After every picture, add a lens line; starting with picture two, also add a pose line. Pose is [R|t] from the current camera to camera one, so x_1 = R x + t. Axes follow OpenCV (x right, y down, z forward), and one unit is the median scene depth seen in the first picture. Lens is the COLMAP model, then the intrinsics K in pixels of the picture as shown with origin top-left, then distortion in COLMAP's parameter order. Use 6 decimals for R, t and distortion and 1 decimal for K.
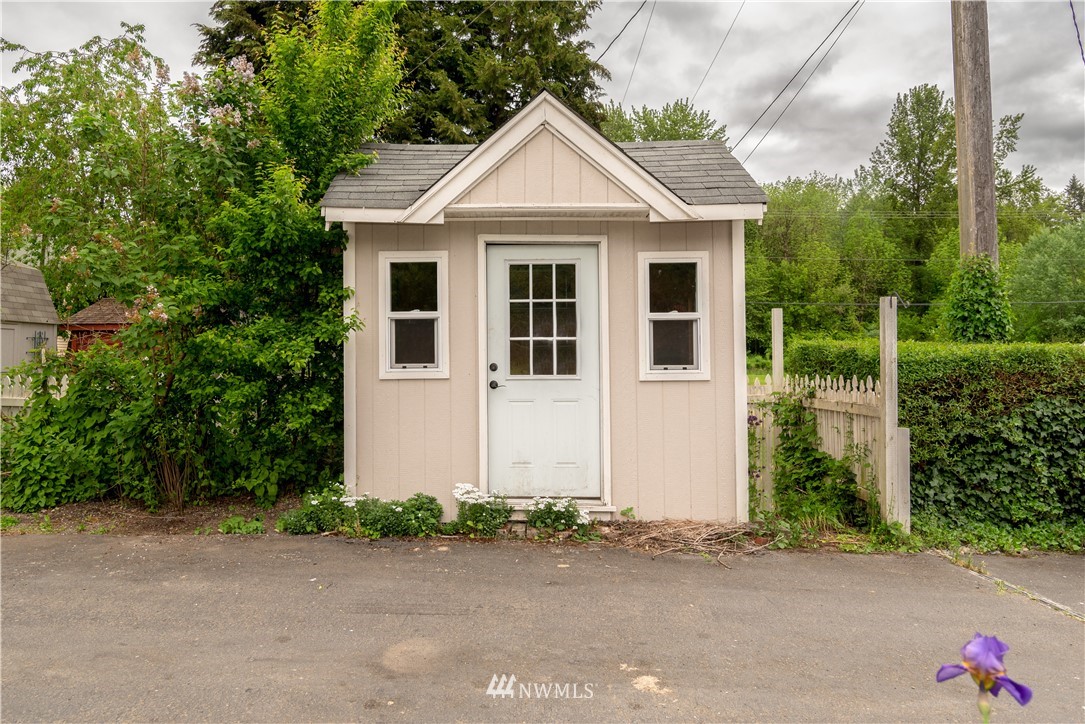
lens RADIAL K [[666.1, 0, 542.5], [0, 666.1, 362.0], [0, 0, 1]] dist [0.003379, 0.000668]
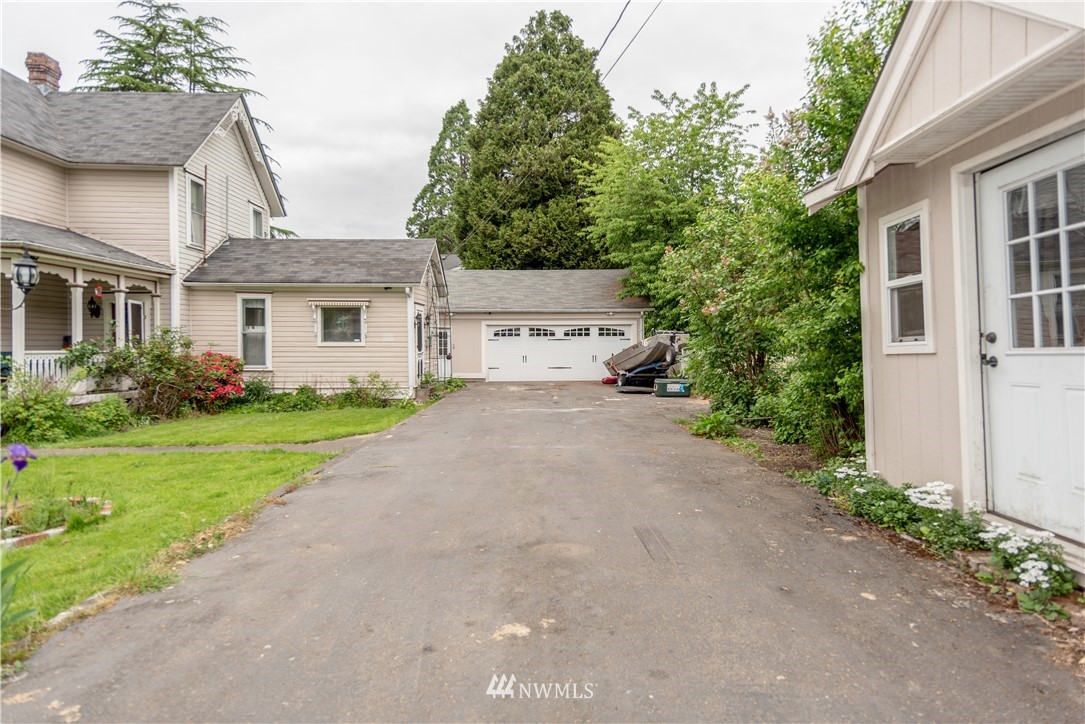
lens RADIAL K [[537.5, 0, 542.5], [0, 537.5, 362.0], [0, 0, 1]] dist [0.022035, 0.000833]
pose [[0.115970, 0.015250, -0.993136, 0.602891], [0.017978, 0.999686, 0.017450, 0.019735], [0.993090, -0.019878, 0.115660, 0.561213]]
